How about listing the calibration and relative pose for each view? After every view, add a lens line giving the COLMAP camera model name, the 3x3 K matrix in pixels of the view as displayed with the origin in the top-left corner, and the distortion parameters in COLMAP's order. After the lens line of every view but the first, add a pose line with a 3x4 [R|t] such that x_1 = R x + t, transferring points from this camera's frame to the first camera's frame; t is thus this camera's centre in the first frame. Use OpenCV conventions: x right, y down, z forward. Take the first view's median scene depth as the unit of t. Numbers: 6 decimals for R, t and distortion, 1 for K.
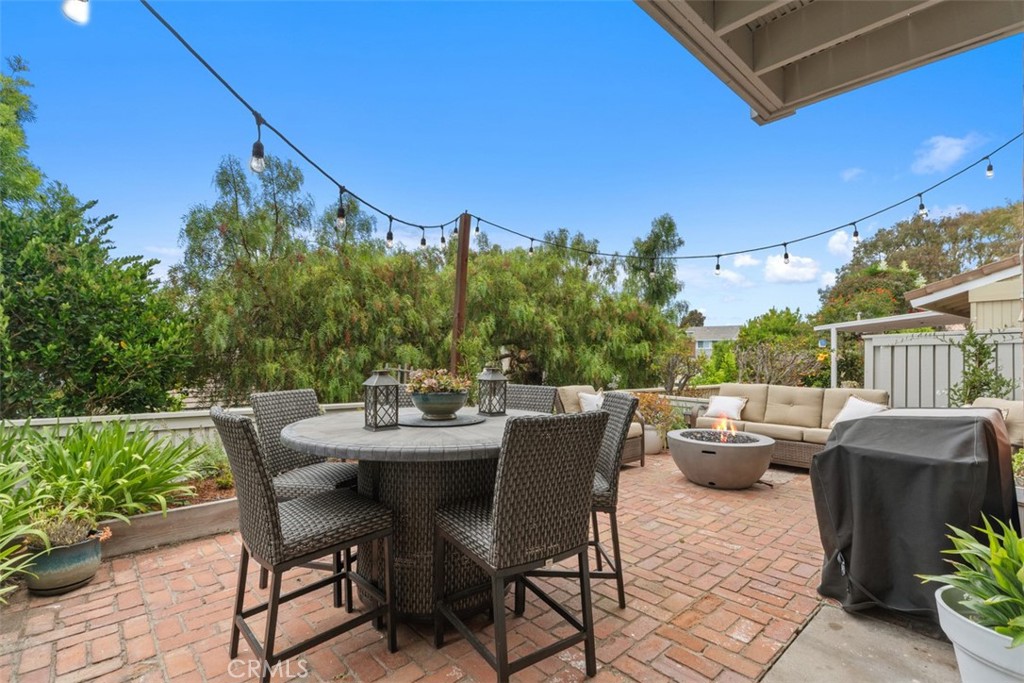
lens RADIAL K [[467.0, 0, 512.2], [0, 467.0, 344.5], [0, 0, 1]] dist [0.005216, -0.000548]
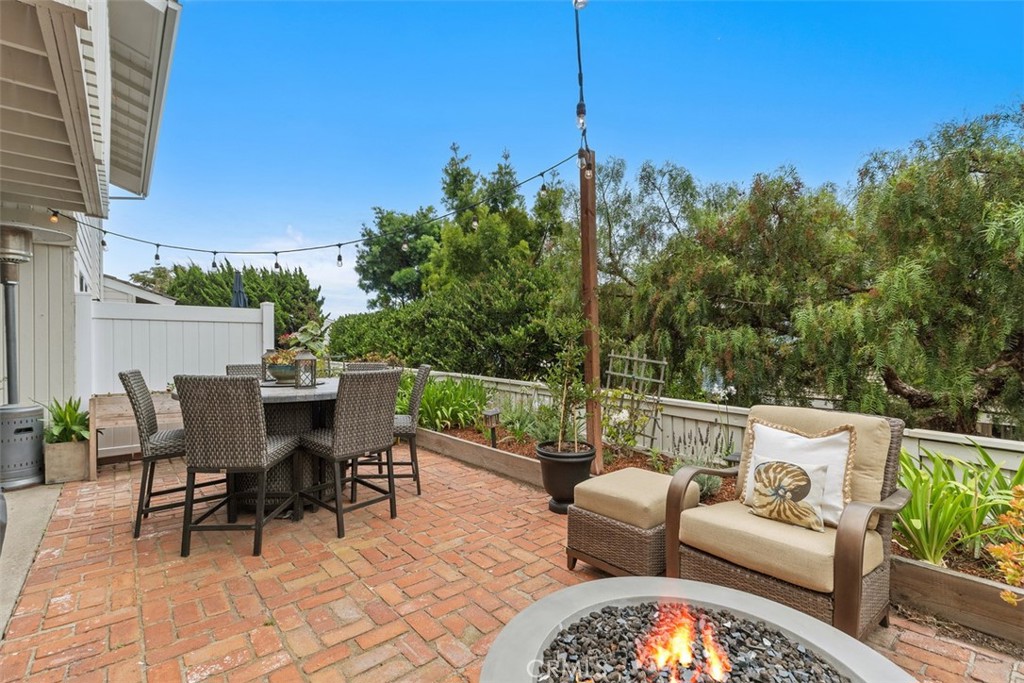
lens RADIAL K [[467.0, 0, 512.7], [0, 467.0, 341.4], [0, 0, 1]] dist [0.005216, -0.000548]
pose [[-0.044529, -0.004198, -0.998999, 0.941100], [0.028773, 0.999571, -0.005483, 0.037396], [0.998594, -0.028988, -0.044389, 1.295587]]
